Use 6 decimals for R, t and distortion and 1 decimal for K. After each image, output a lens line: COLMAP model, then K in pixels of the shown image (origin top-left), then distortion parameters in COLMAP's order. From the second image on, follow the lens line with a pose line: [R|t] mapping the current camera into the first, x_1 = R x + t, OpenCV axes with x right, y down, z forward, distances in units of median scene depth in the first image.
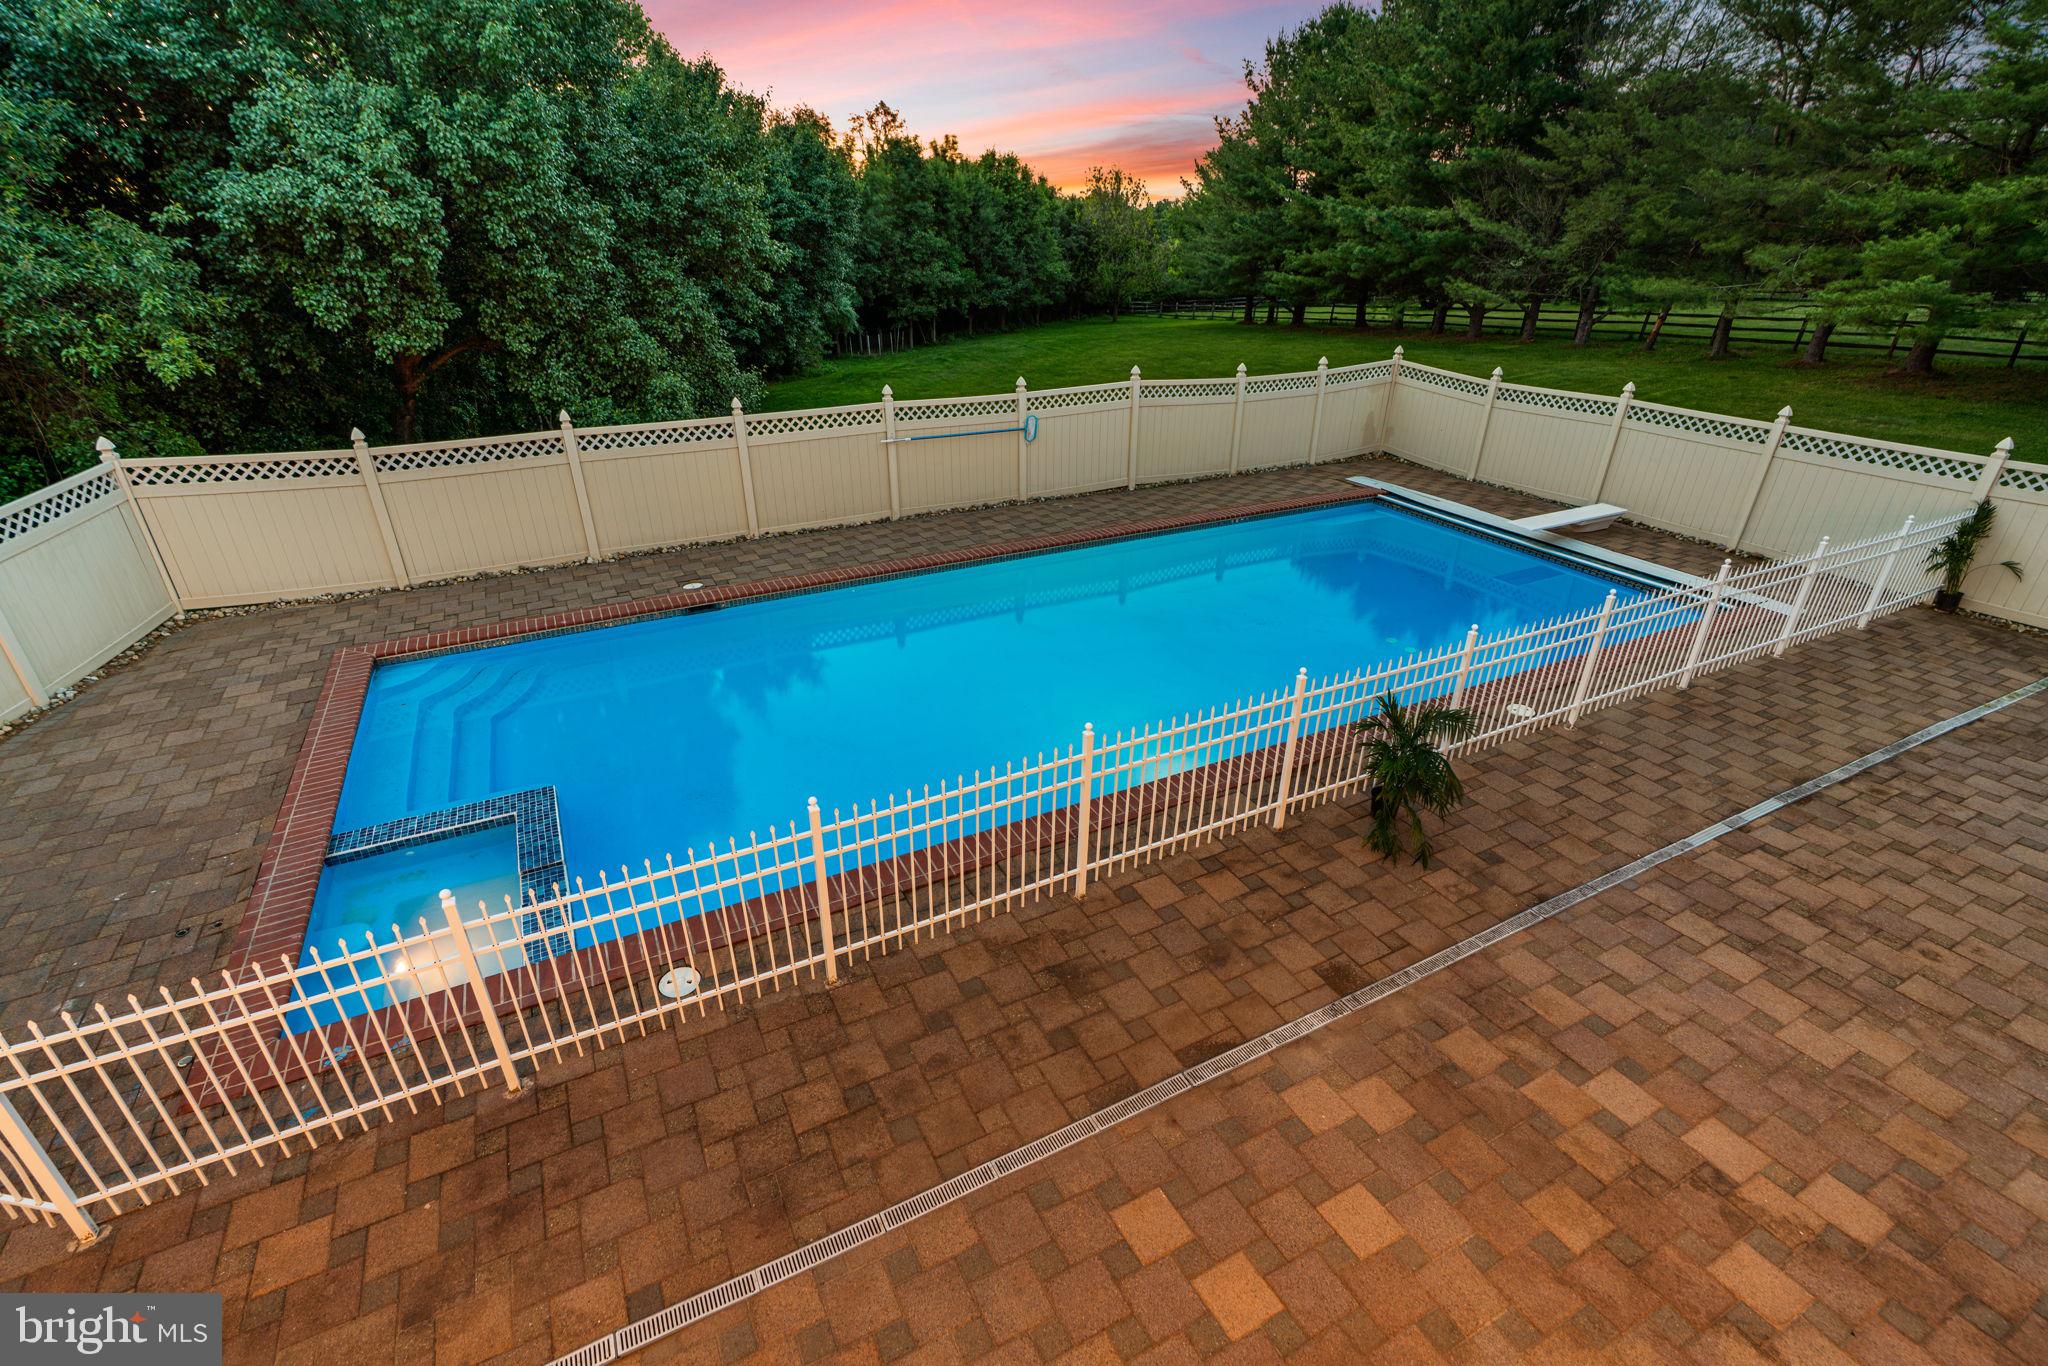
lens RADIAL K [[938.4, 0, 1018.5], [0, 938.4, 679.6], [0, 0, 1]] dist [-0.015732, 0.005908]
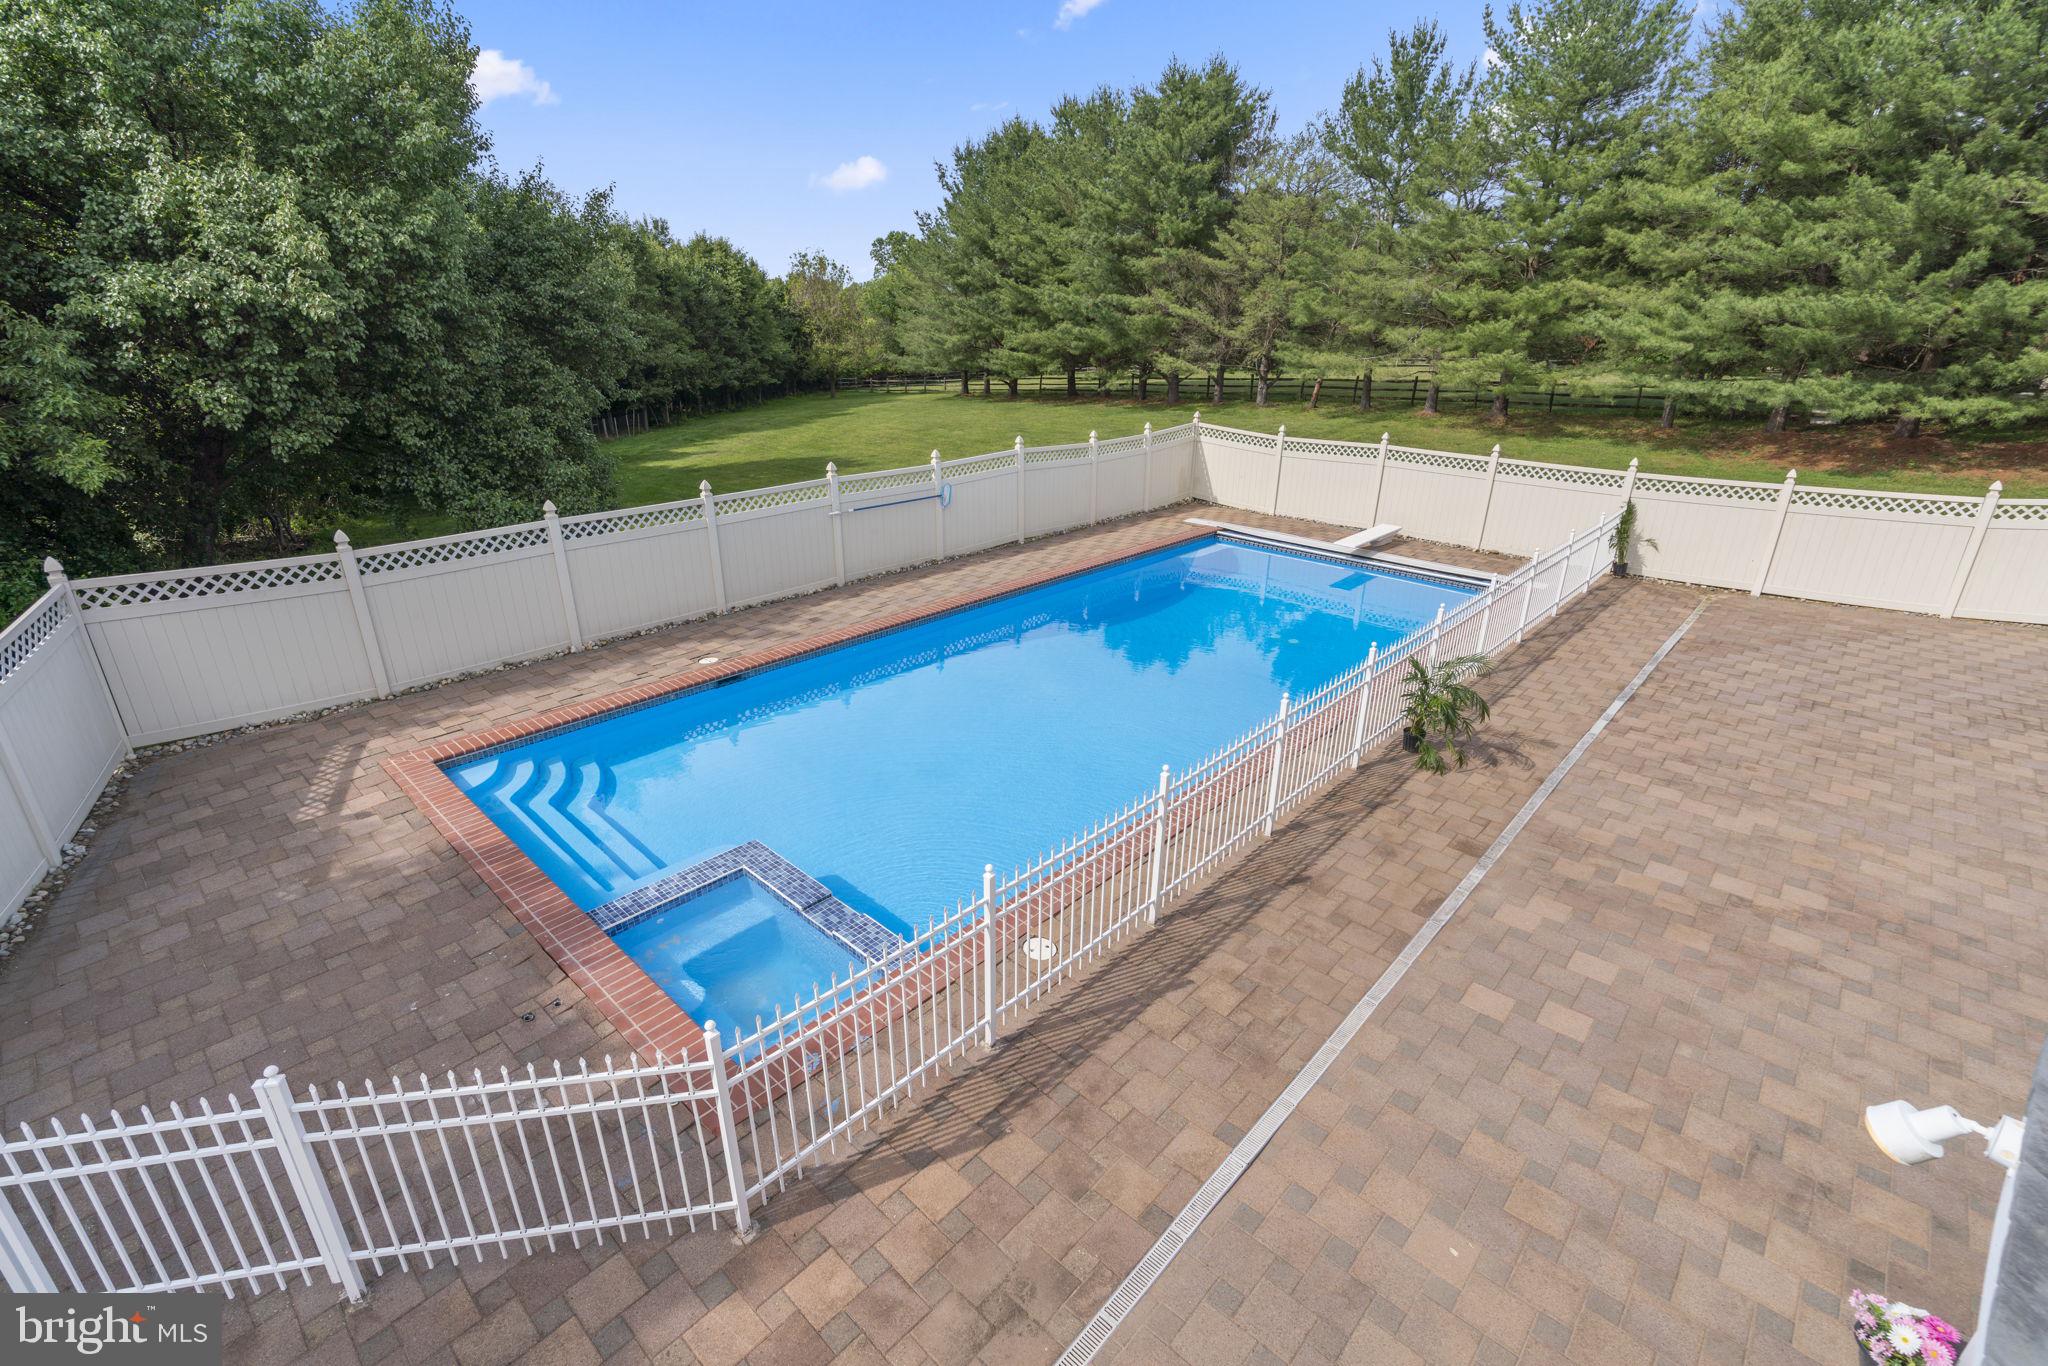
lens RADIAL K [[938.4, 0, 1028.6], [0, 938.4, 664.9], [0, 0, 1]] dist [-0.015732, 0.005908]
pose [[0.939703, -0.116493, 0.321540, -0.321856], [0.143211, 0.987832, -0.060647, 0.016657], [-0.310562, 0.103038, 0.944952, -0.072503]]
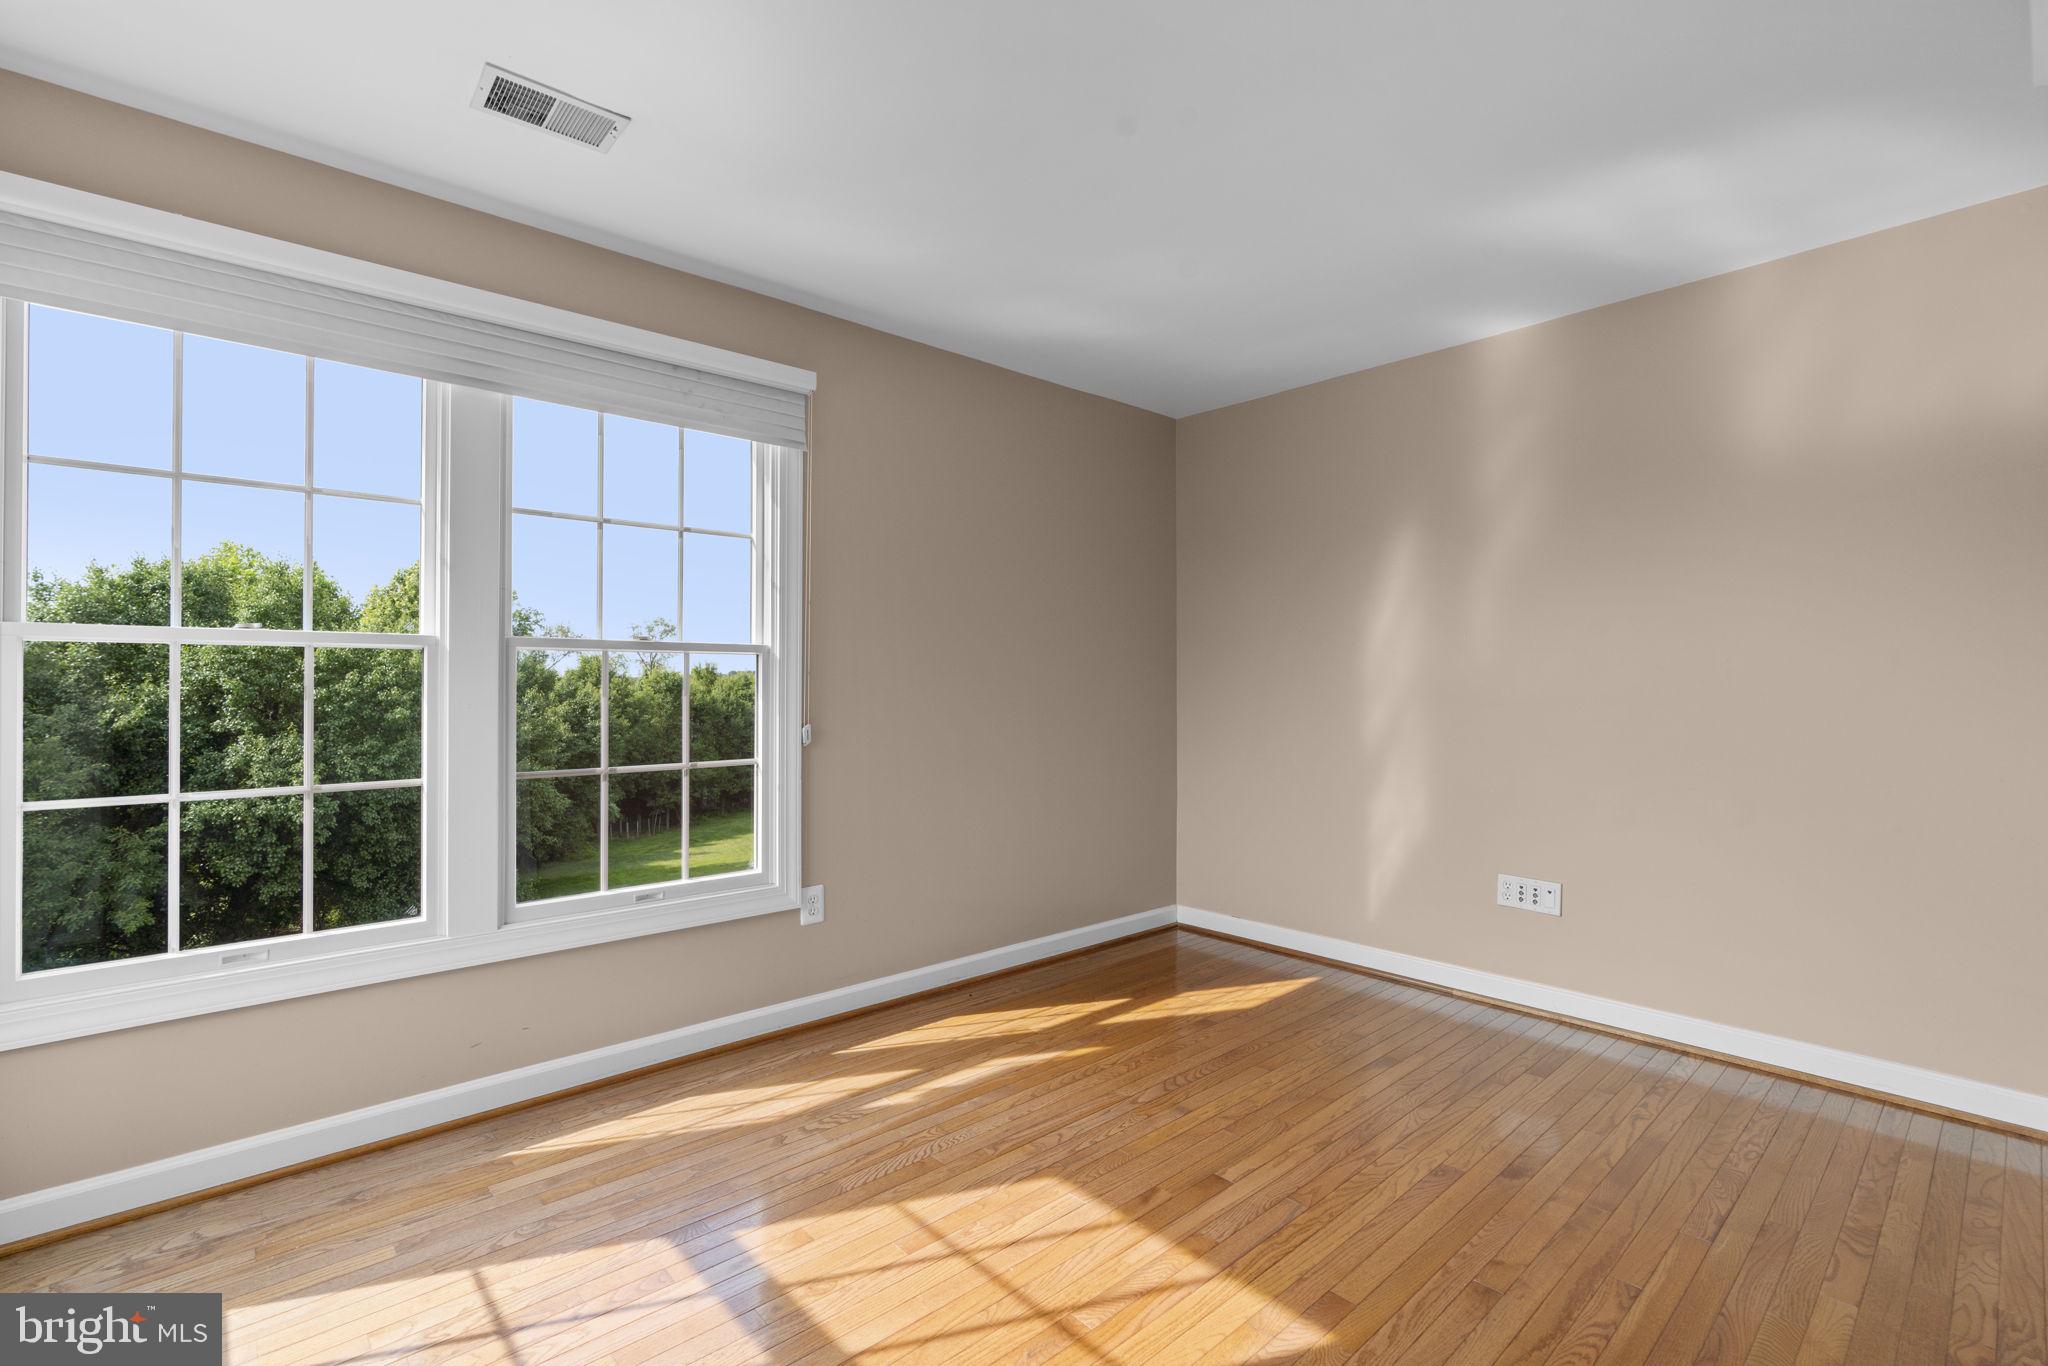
lens RADIAL K [[938.4, 0, 1031.8], [0, 938.4, 676.0], [0, 0, 1]] dist [-0.015732, 0.005908]
pose [[0.968351, 0.006637, 0.249503, 0.129402], [0.106062, 0.893958, -0.435419, 0.110611], [-0.225935, 0.448101, 0.864962, -0.734543]]
